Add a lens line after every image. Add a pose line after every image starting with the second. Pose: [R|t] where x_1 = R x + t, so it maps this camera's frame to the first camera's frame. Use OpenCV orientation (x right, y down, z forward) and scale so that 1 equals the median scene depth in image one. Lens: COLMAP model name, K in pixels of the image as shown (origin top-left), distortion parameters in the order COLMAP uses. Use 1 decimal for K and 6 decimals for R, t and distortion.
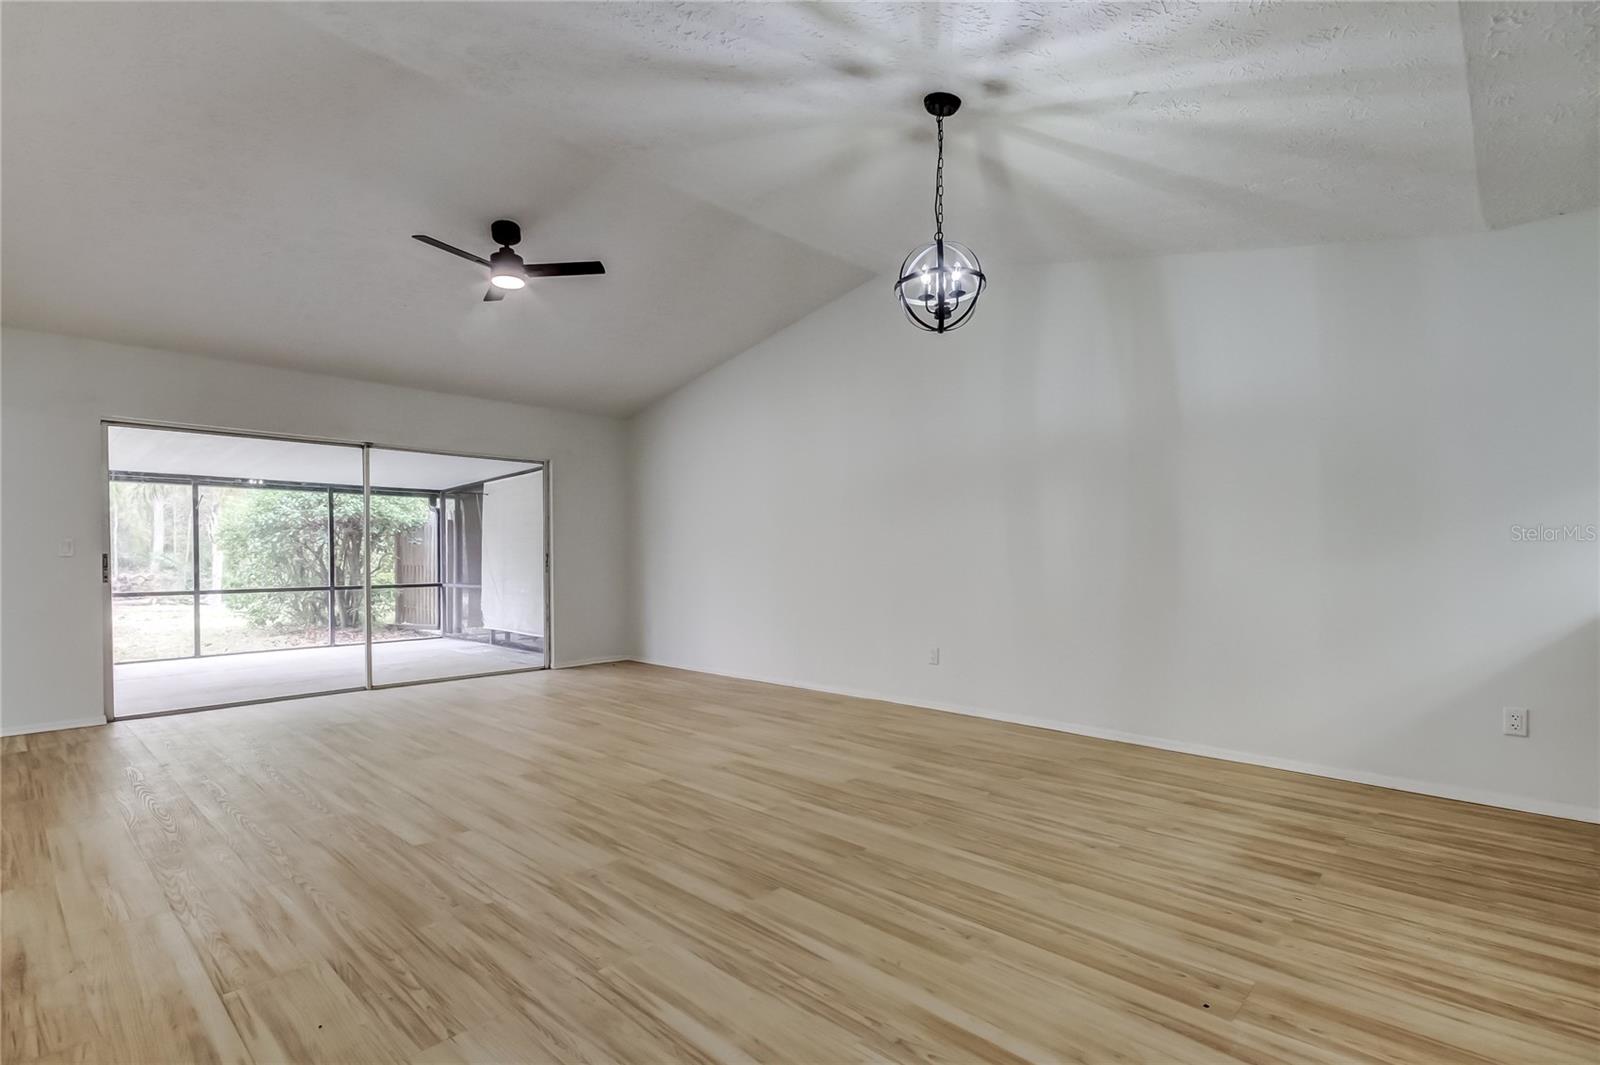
lens RADIAL K [[739.1, 0, 794.6], [0, 739.1, 554.3], [0, 0, 1]] dist [0.017876, 0.000057]
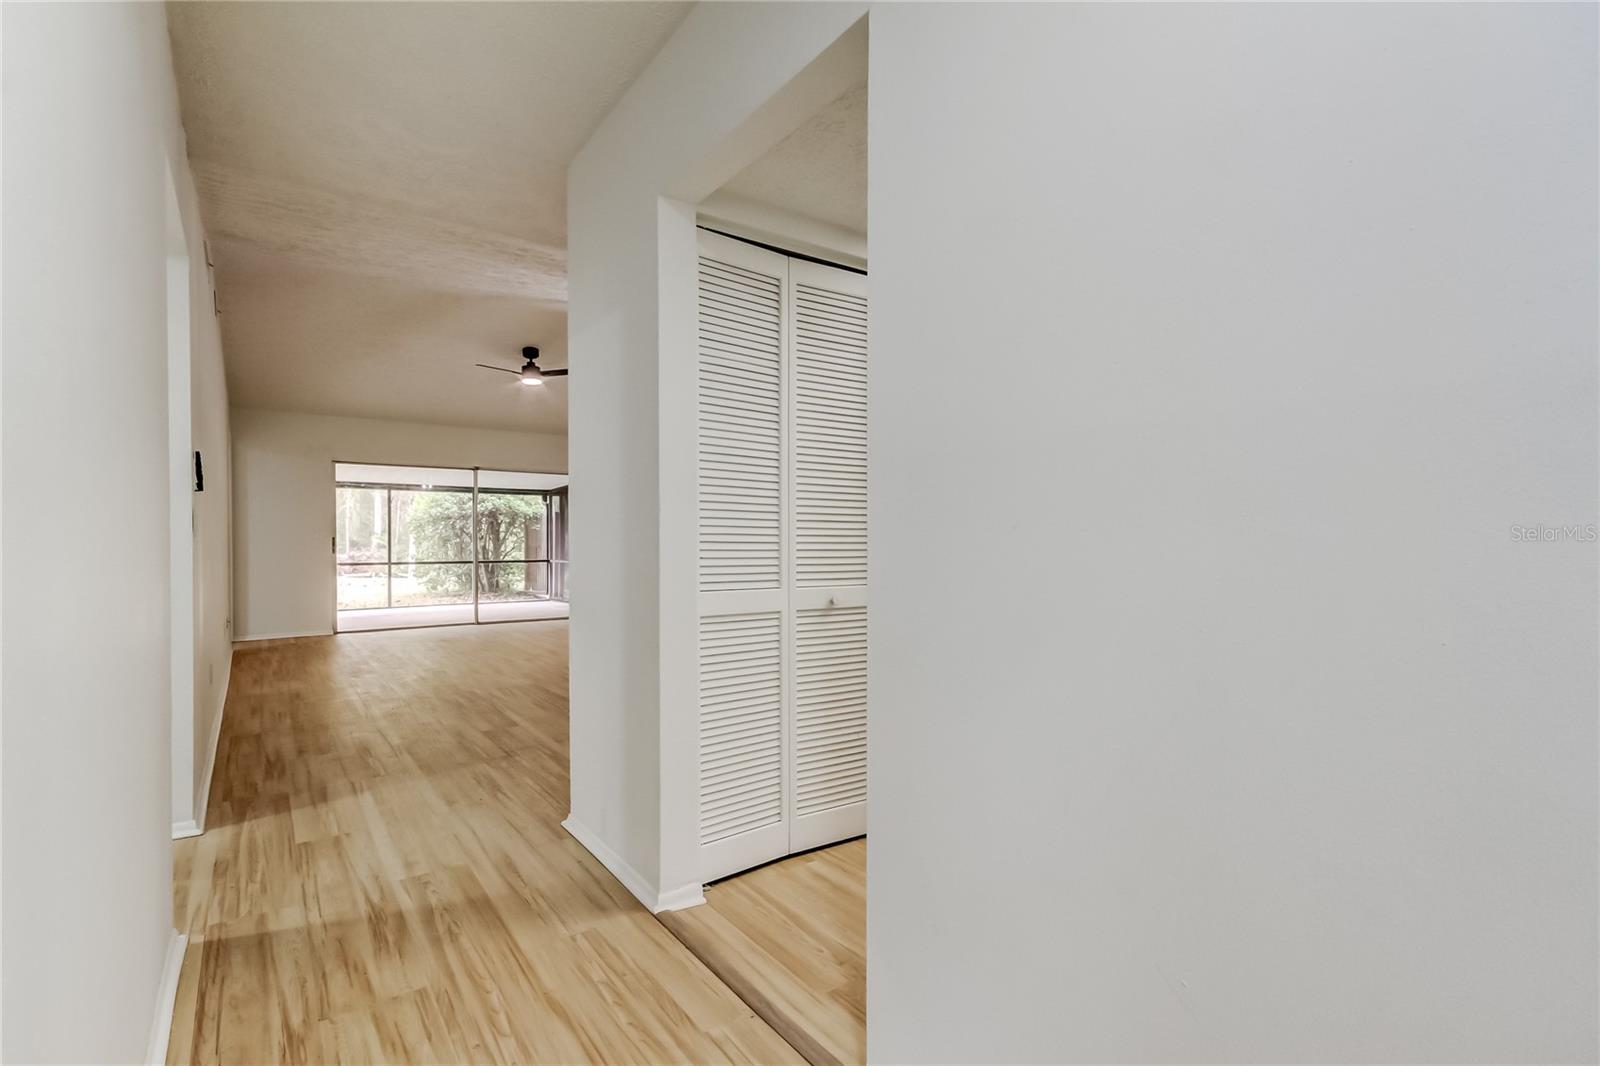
lens RADIAL K [[735.3, 0, 800.0], [0, 735.3, 533.0], [0, 0, 1]] dist [0.000611, 0.000123]
pose [[0.982724, 0.001908, -0.185068, 0.251662], [-0.003239, 0.999971, -0.006894, -0.001437], [0.185050, 0.007374, 0.982702, -0.260261]]
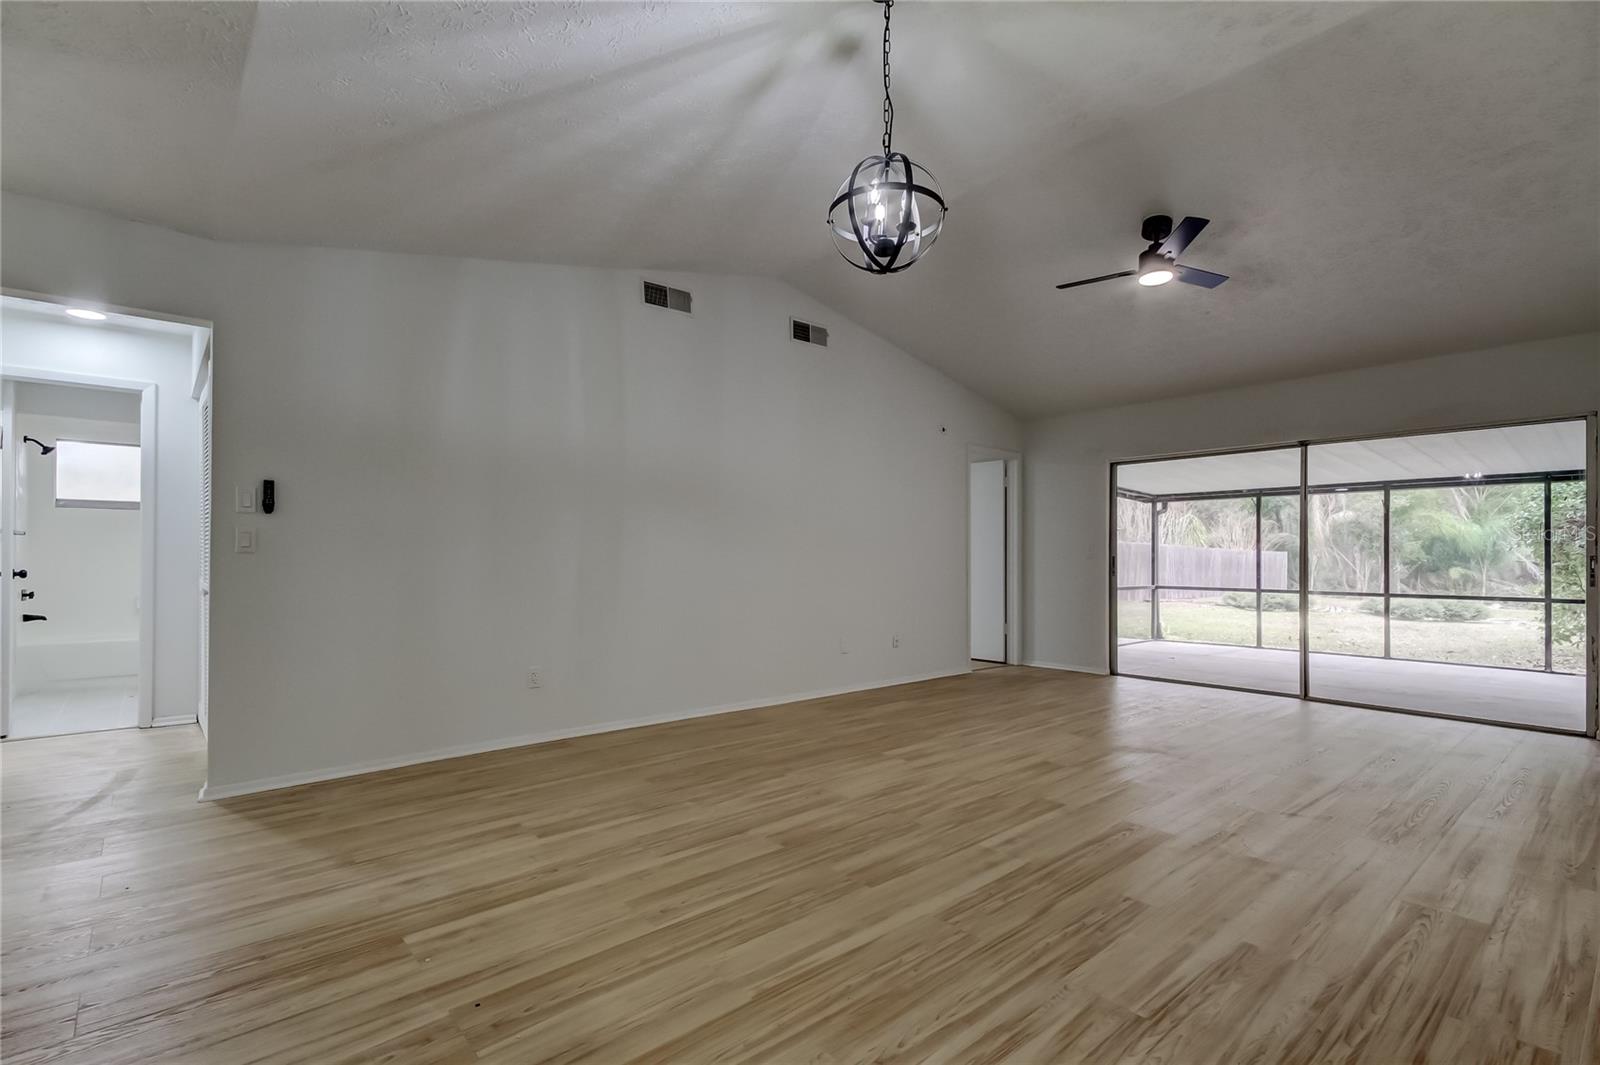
lens RADIAL K [[739.1, 0, 794.6], [0, 739.1, 554.3], [0, 0, 1]] dist [0.017876, 0.000057]
pose [[-0.092141, -0.003280, -0.995741, 0.287337], [-0.003783, 0.999989, -0.002944, 0.001154], [0.995739, 0.003496, -0.092152, 0.288718]]
